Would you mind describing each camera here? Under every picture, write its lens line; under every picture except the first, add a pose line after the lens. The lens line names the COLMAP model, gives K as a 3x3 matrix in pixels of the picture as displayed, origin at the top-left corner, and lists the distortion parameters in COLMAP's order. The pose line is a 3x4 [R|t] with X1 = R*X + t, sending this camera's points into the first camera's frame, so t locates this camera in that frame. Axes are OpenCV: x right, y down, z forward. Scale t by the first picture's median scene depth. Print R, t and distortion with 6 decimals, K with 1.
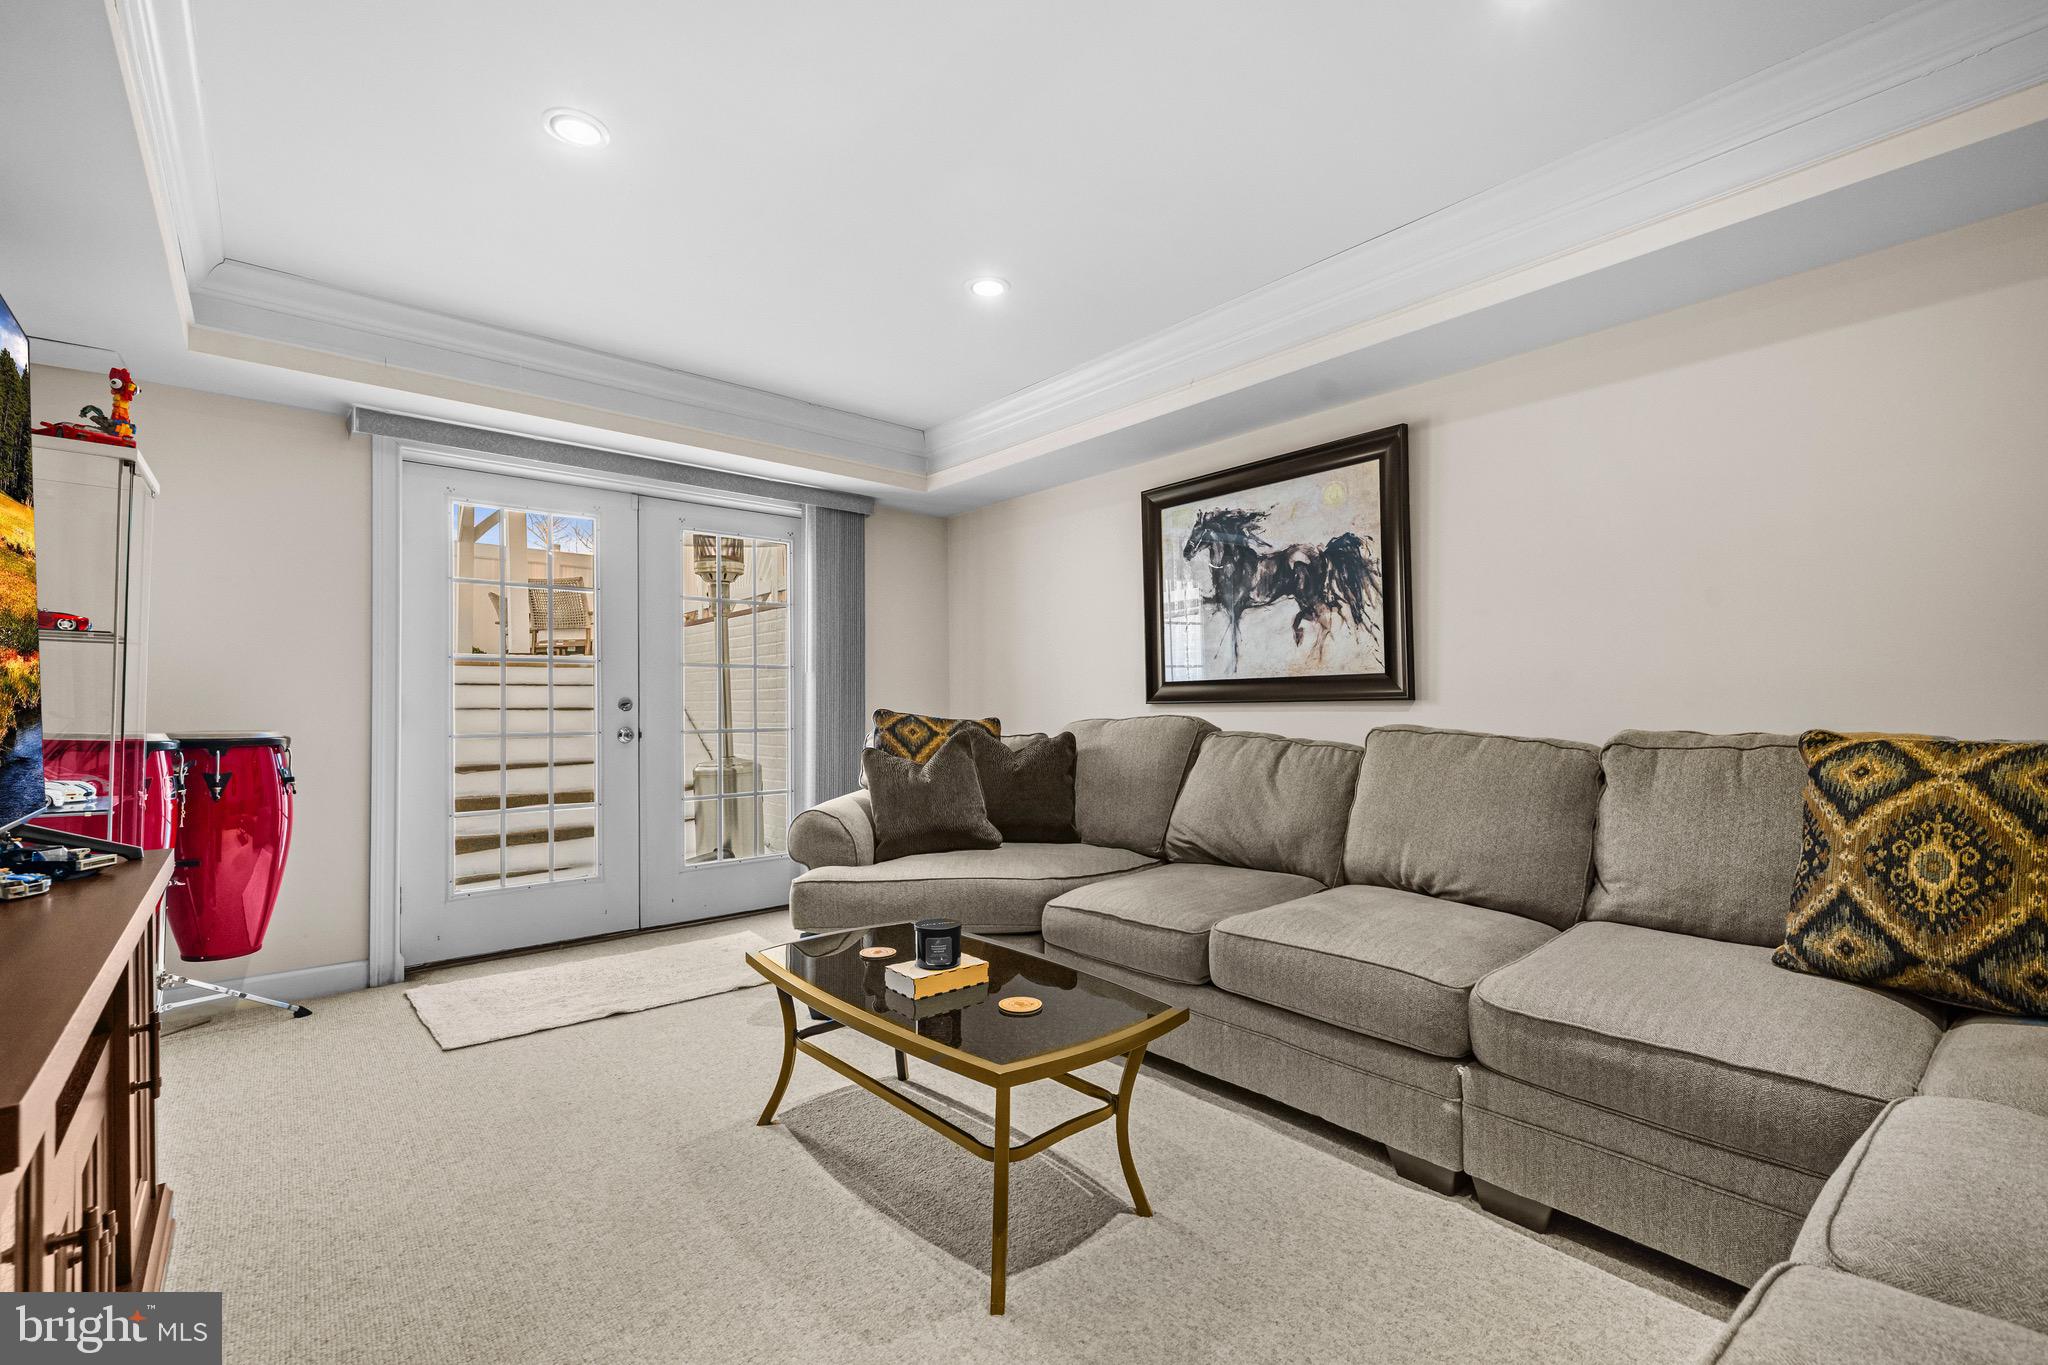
lens RADIAL K [[885.5, 0, 1026.3], [0, 885.5, 679.8], [0, 0, 1]] dist [-0.002290, -0.000370]
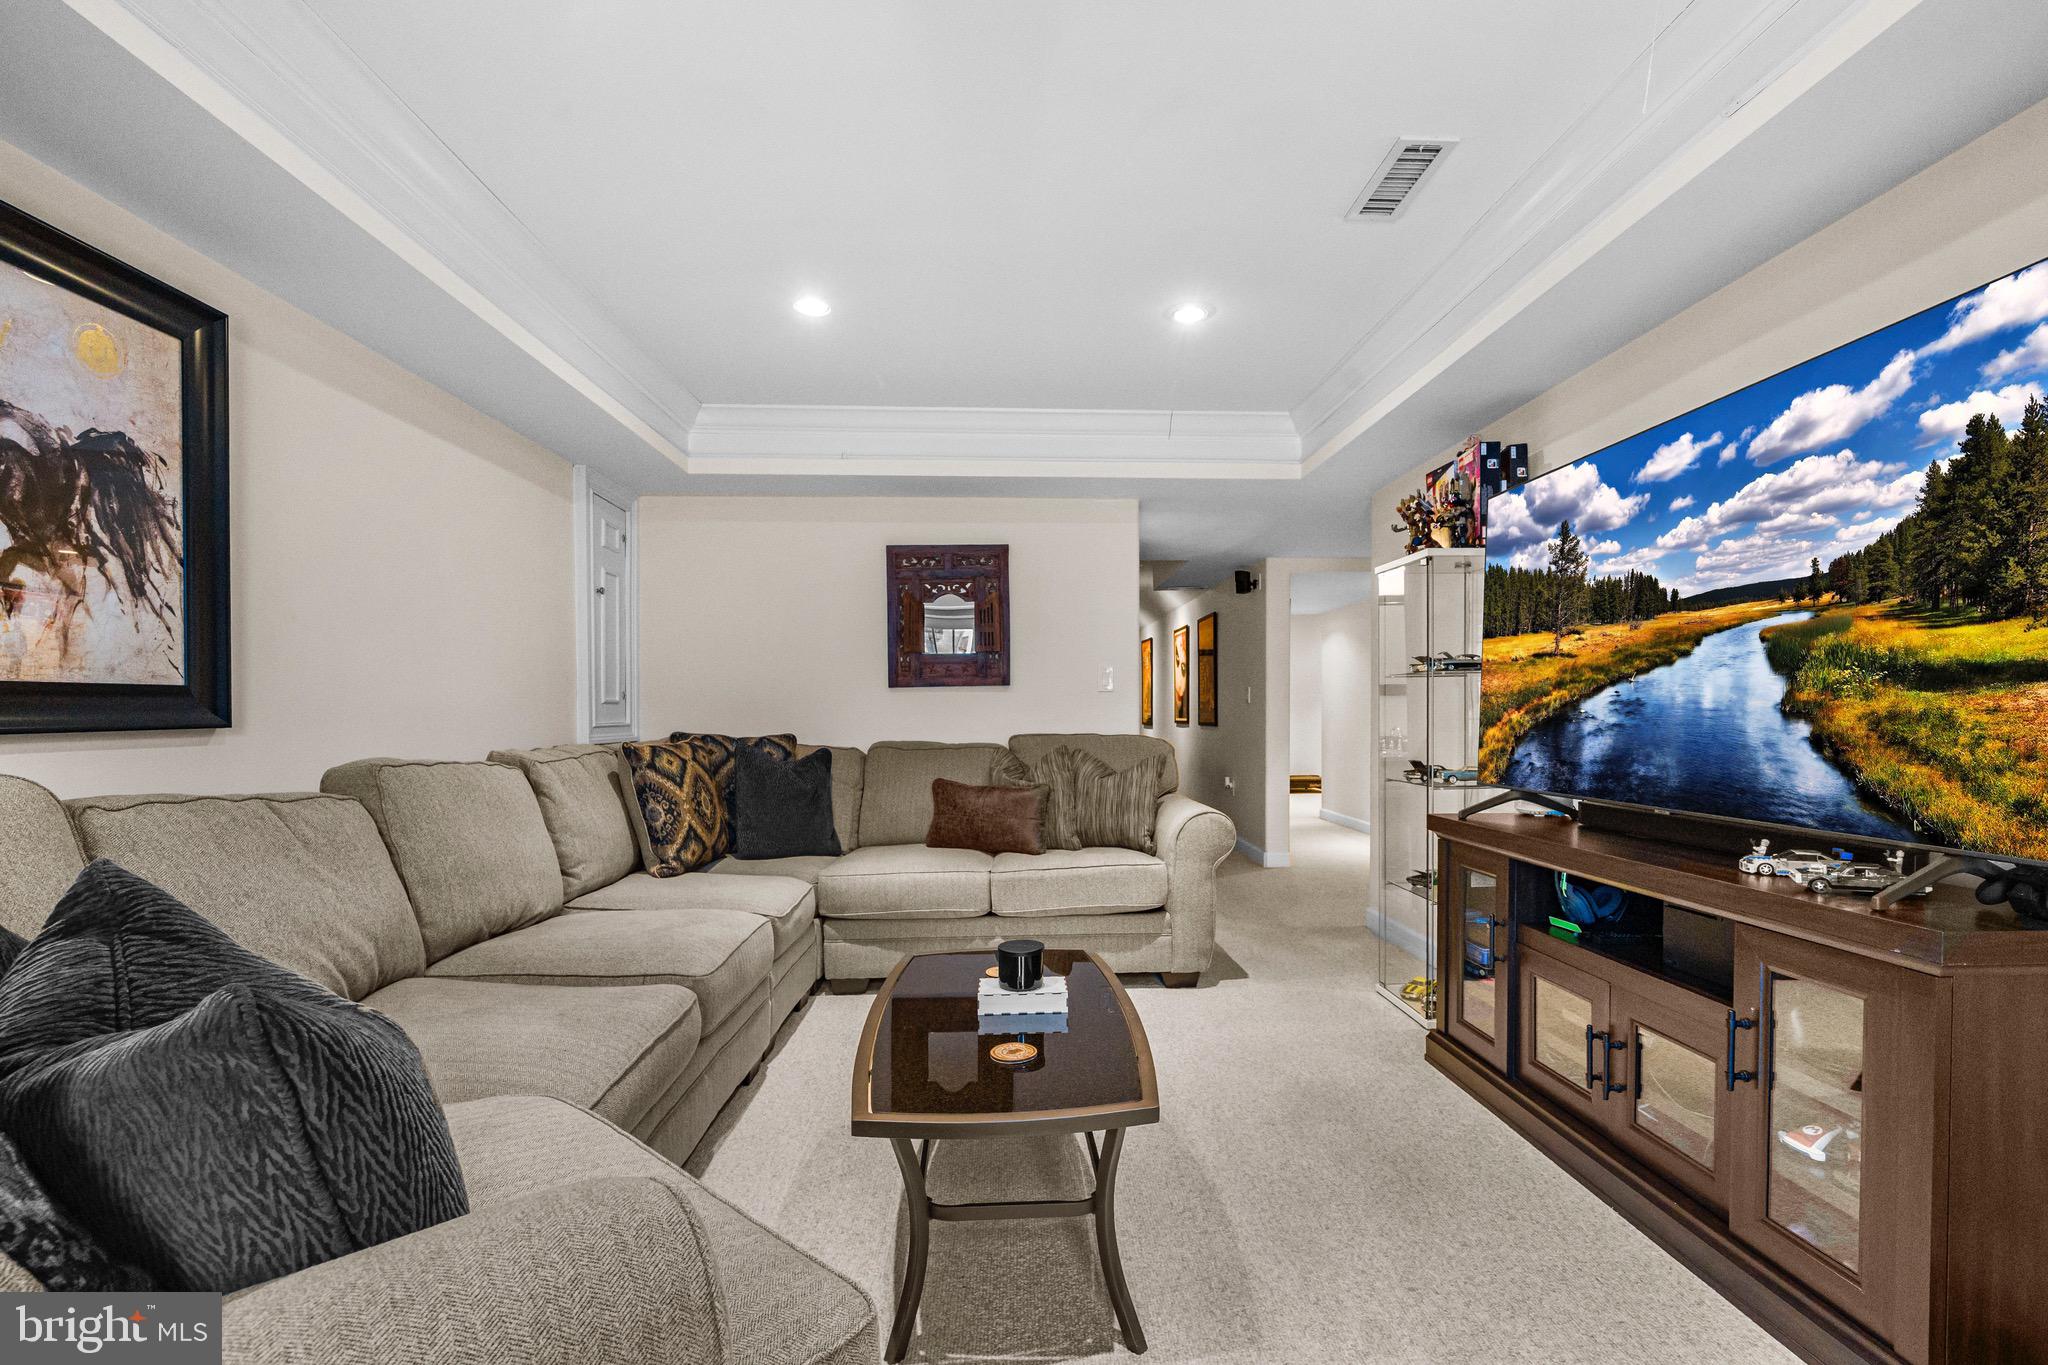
lens RADIAL K [[885.5, 0, 1030.7], [0, 885.5, 682.2], [0, 0, 1]] dist [-0.002290, -0.000370]
pose [[-0.789210, 0.018878, 0.613833, -0.443055], [-0.020202, 0.998188, -0.056672, 0.013145], [-0.613790, -0.057127, -0.787399, 1.093369]]
